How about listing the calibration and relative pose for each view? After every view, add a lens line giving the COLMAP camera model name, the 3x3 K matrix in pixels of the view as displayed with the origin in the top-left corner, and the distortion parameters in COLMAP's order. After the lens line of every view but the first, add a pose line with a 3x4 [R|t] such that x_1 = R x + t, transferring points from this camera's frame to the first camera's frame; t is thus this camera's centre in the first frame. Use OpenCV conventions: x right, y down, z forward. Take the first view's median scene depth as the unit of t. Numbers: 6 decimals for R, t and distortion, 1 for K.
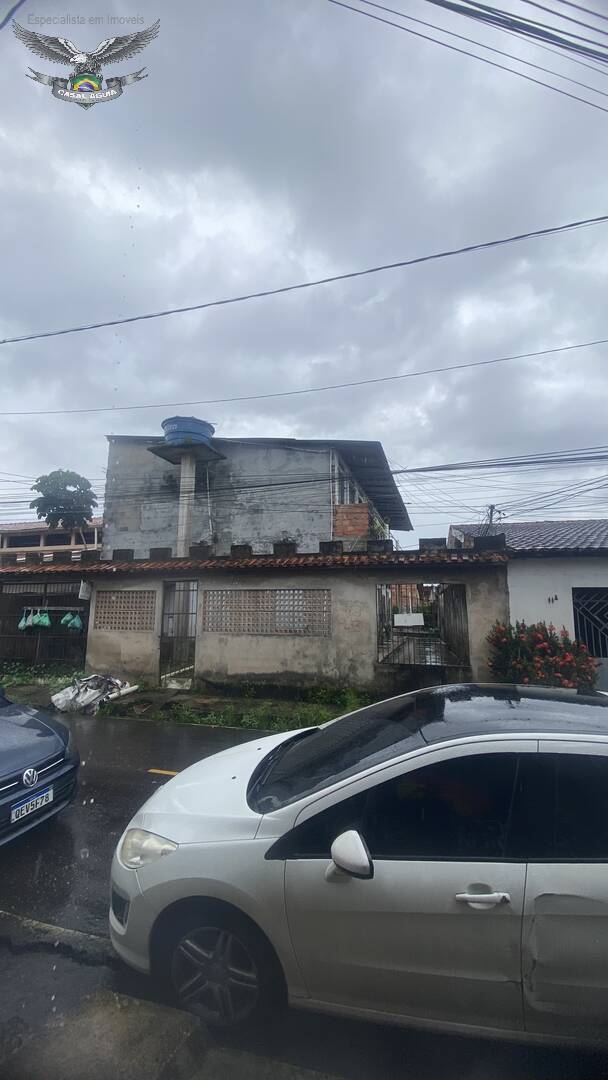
lens RADIAL K [[439.7, 0, 299.0], [0, 439.7, 528.9], [0, 0, 1]] dist [0.019076, -0.019636]
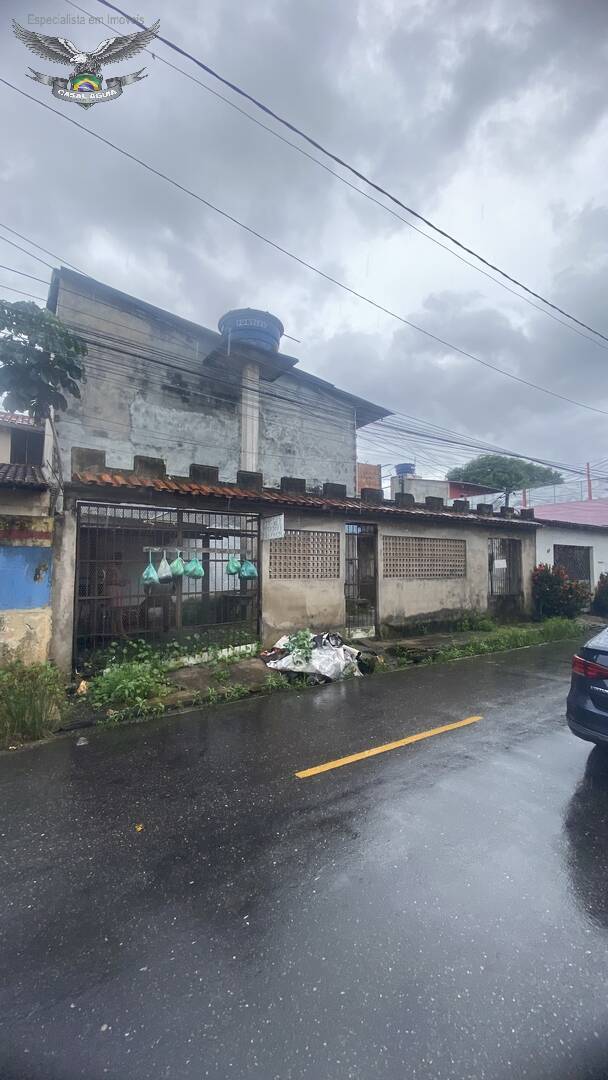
lens RADIAL K [[439.7, 0, 302.9], [0, 439.7, 540.8], [0, 0, 1]] dist [0.019076, -0.019636]
pose [[0.645112, 0.042370, 0.762912, -1.084363], [-0.131680, 0.989688, 0.056382, 0.123499], [-0.752656, -0.136833, 0.644039, 0.525684]]
